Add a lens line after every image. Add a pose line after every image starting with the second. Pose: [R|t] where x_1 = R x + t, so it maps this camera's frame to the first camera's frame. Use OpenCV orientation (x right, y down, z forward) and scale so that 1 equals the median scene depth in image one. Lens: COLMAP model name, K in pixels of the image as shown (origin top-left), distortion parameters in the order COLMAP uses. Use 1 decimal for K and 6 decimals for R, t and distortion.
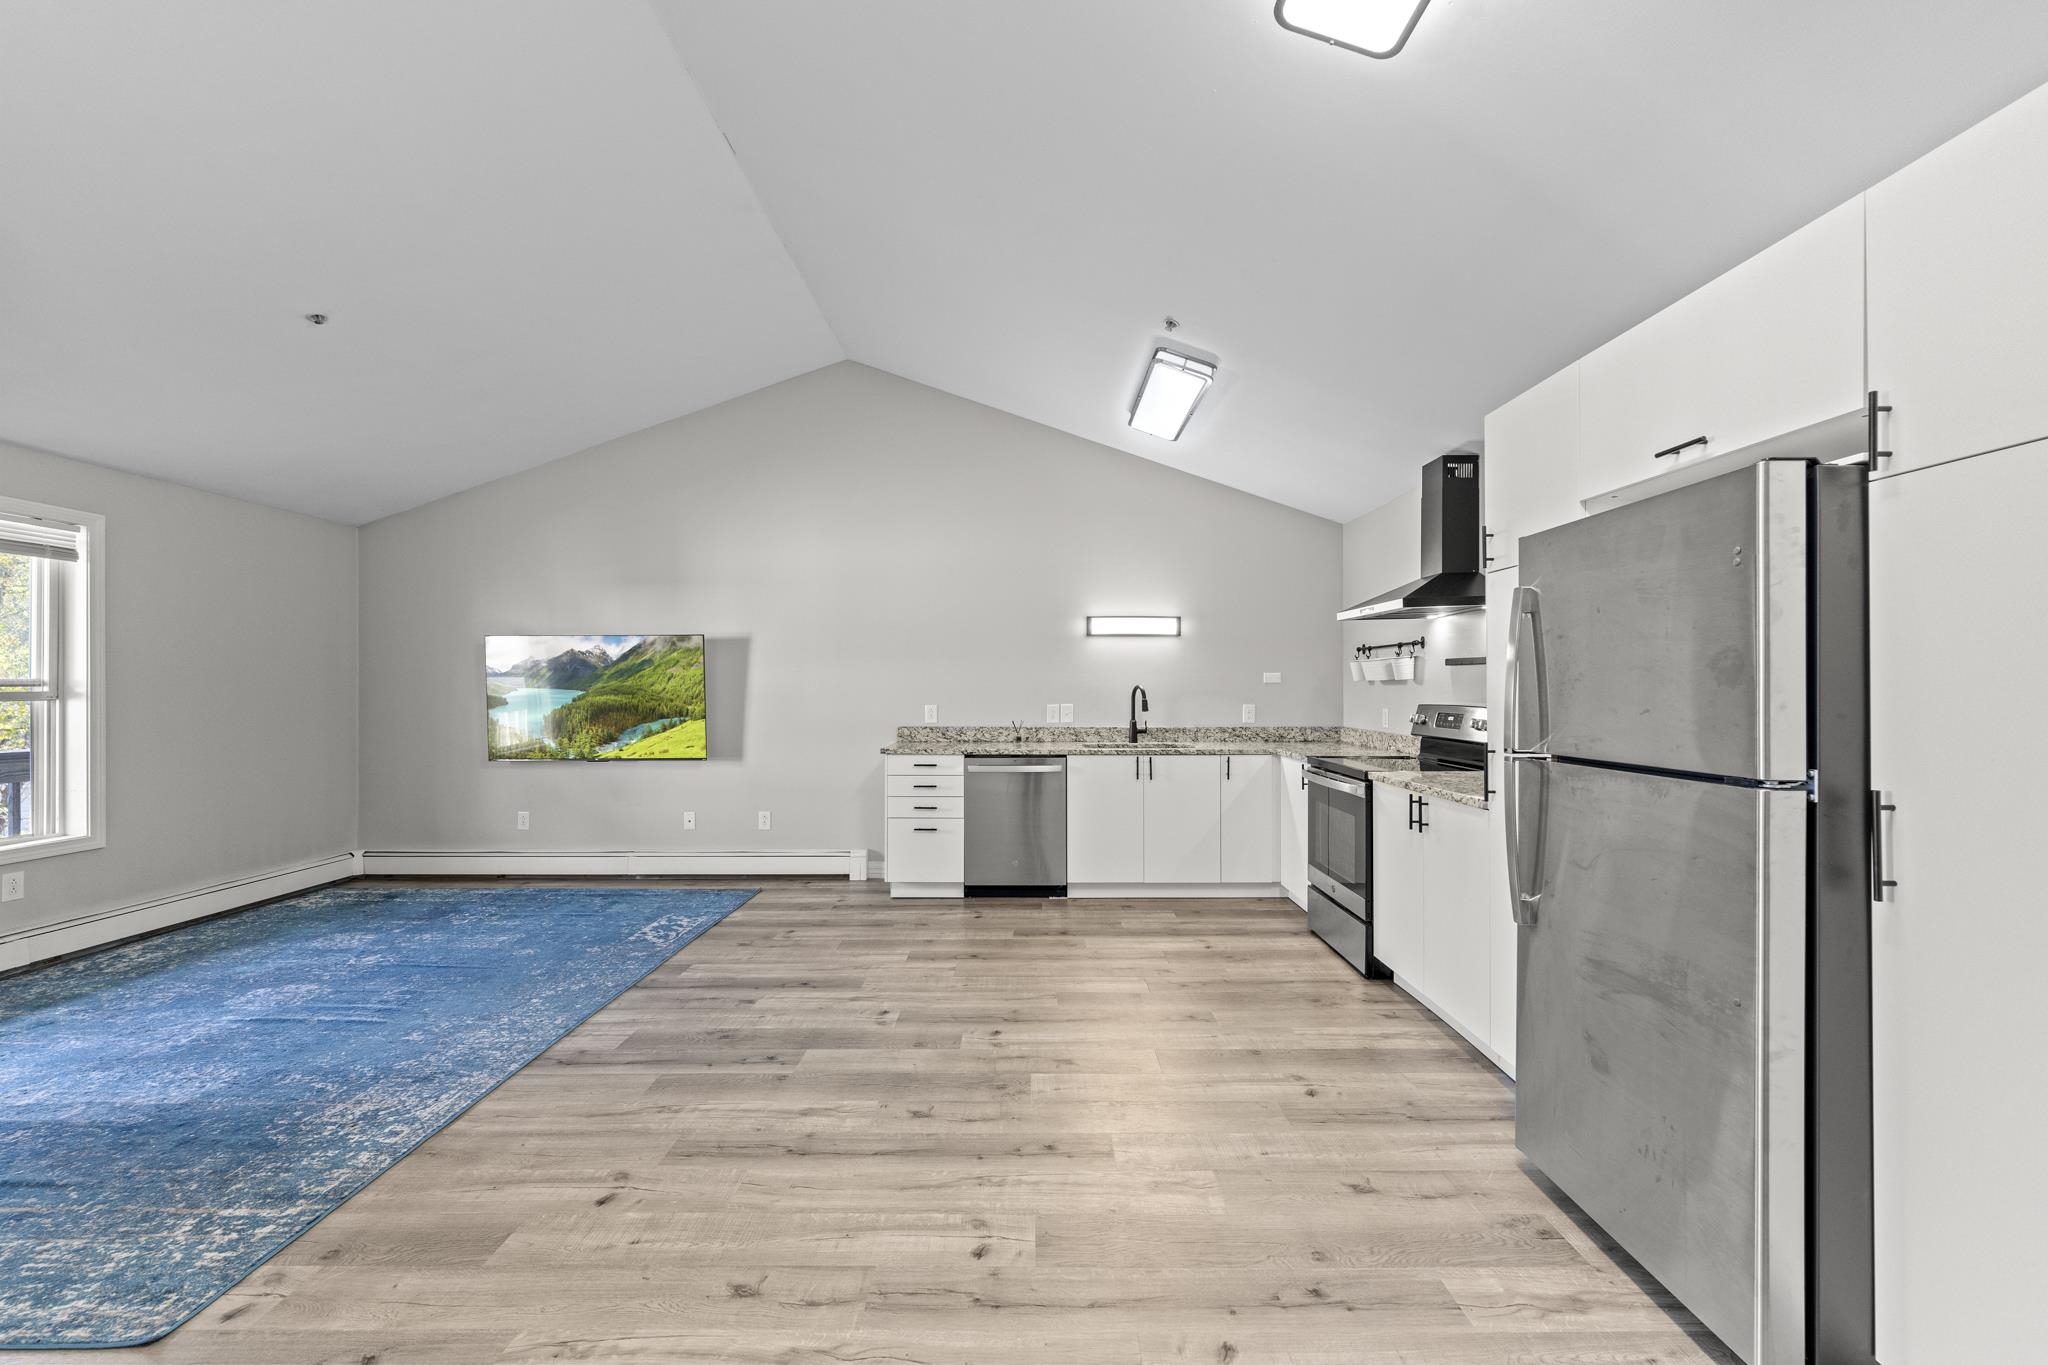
lens RADIAL K [[828.7, 0, 1025.3], [0, 828.7, 686.9], [0, 0, 1]] dist [-0.000909, -0.000419]
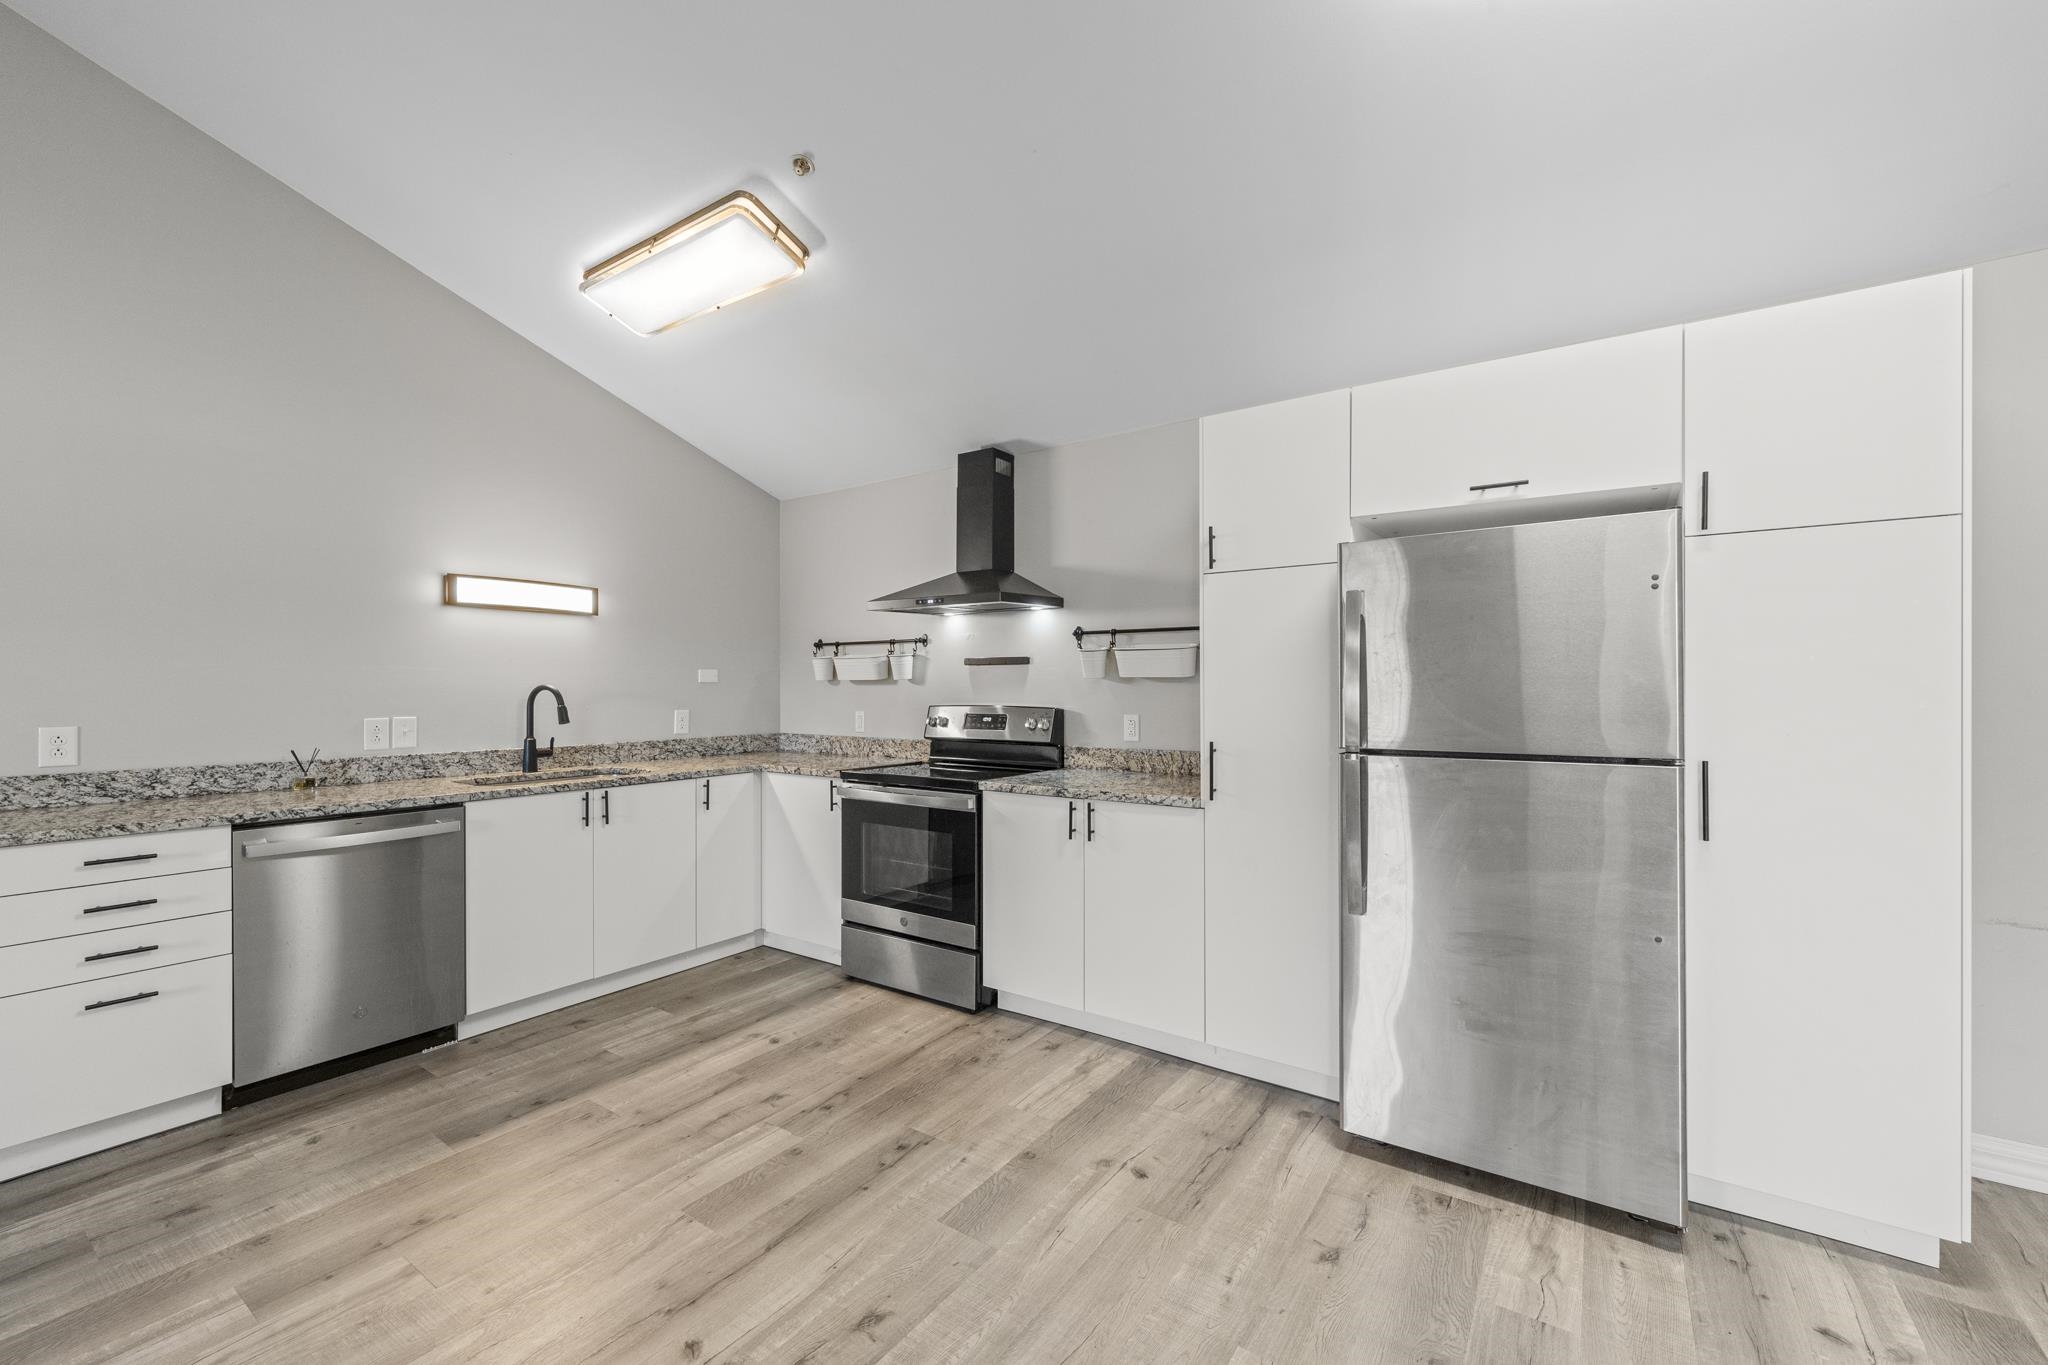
lens RADIAL K [[839.7, 0, 1029.5], [0, 839.7, 683.2], [0, 0, 1]] dist [0.001053, -0.001032]
pose [[0.564778, 0.002370, 0.825240, -0.252380], [0.001782, 0.999990, -0.004091, -0.000071], [-0.825241, 0.003781, 0.564768, 0.371017]]
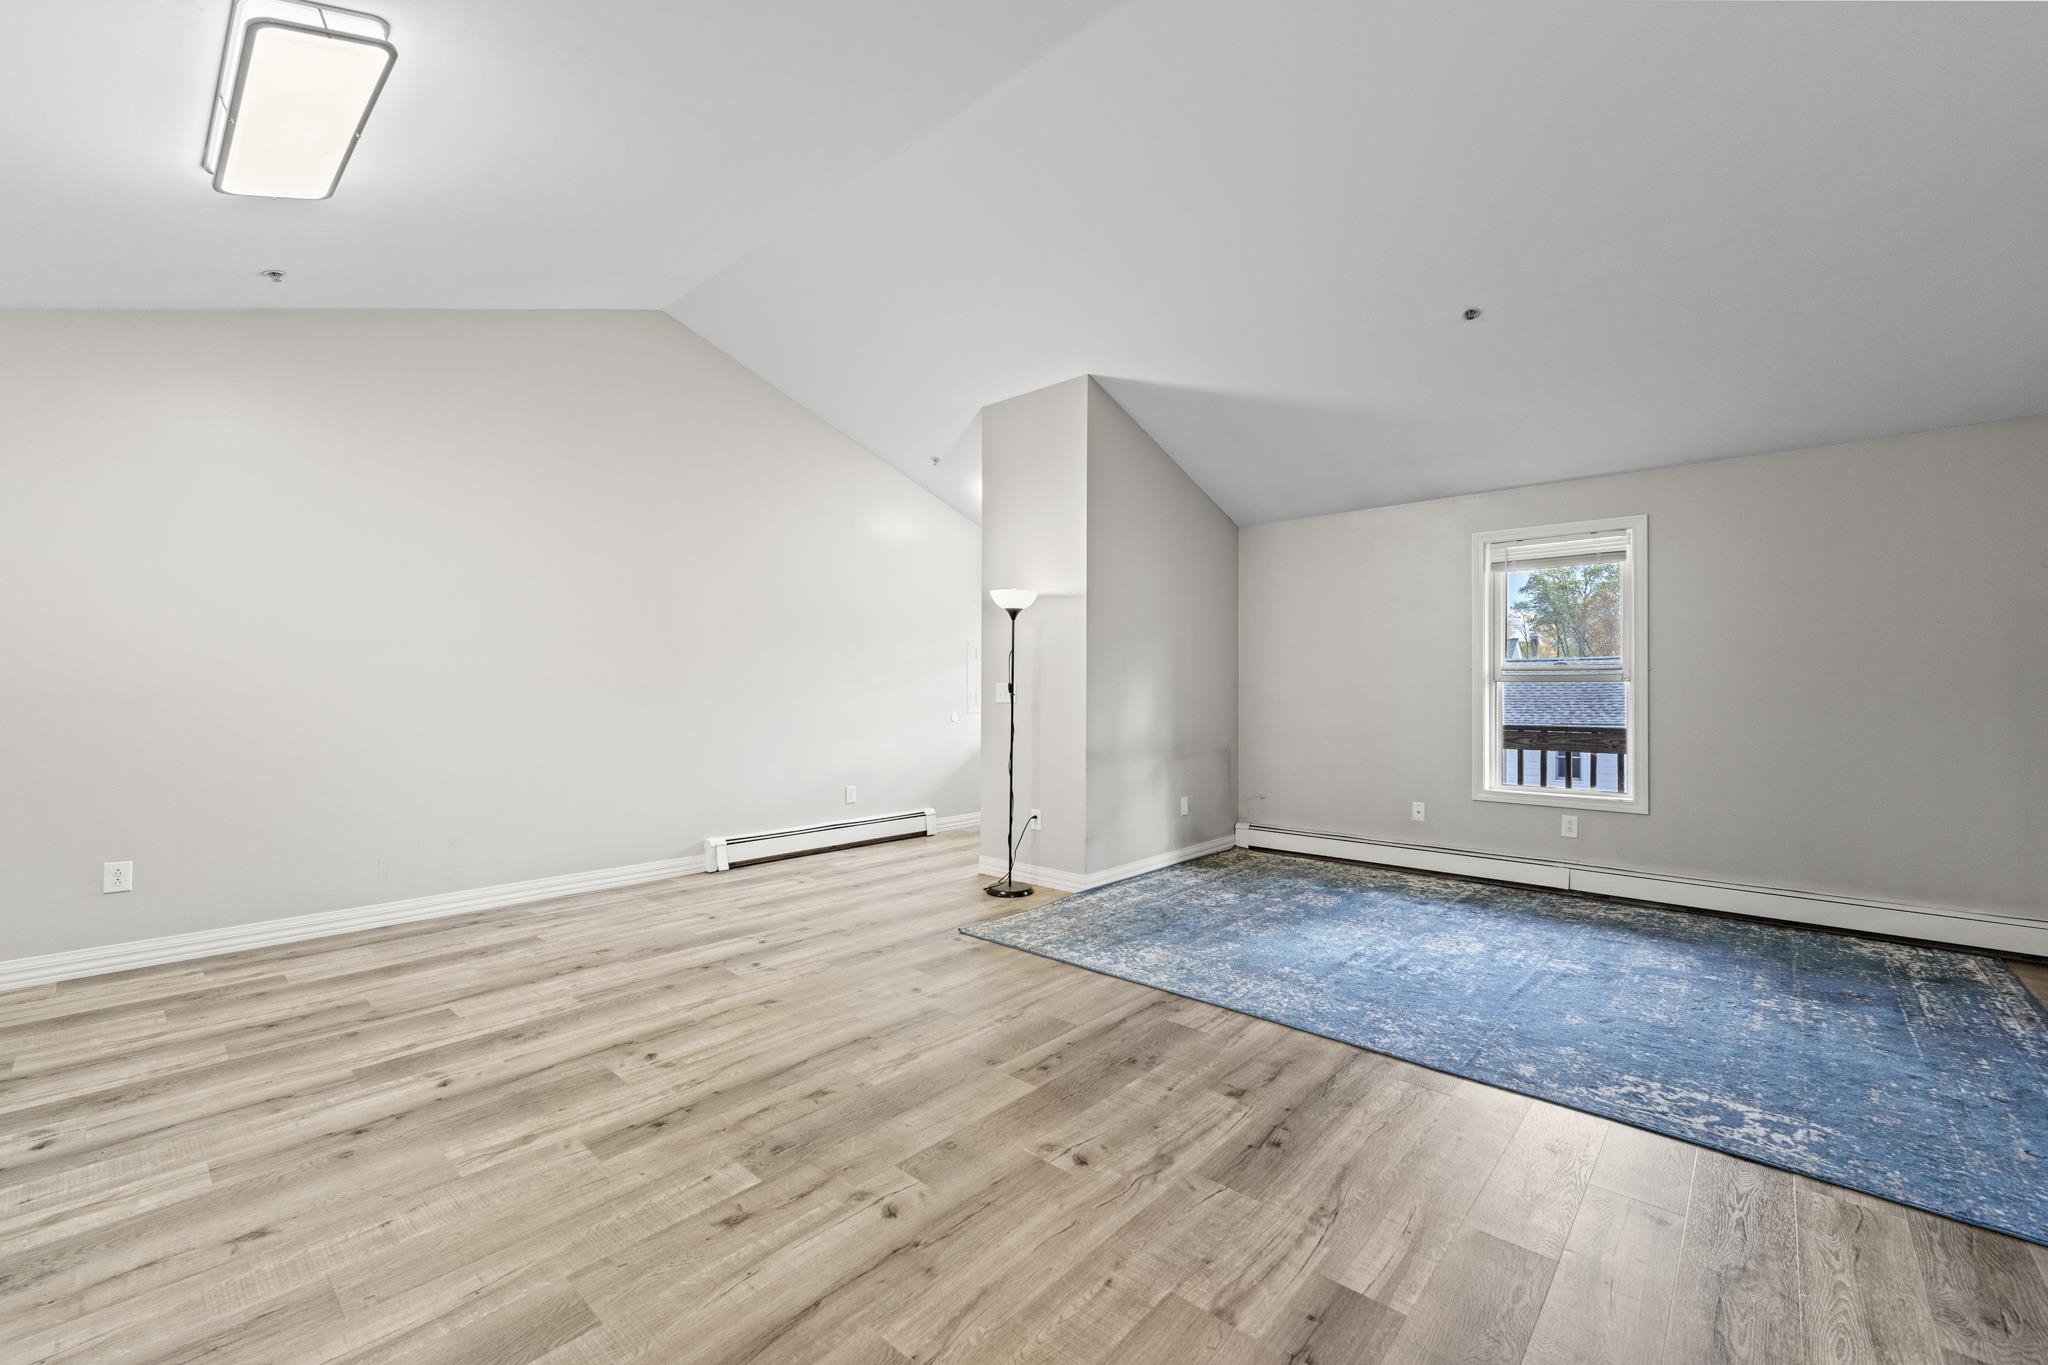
lens RADIAL K [[828.7, 0, 1025.3], [0, 828.7, 686.9], [0, 0, 1]] dist [-0.000909, -0.000419]
pose [[-0.664728, -0.001197, -0.747085, 0.250638], [-0.000865, 0.999999, -0.000833, 0.024003], [0.747085, 0.000092, -0.664728, 1.050936]]
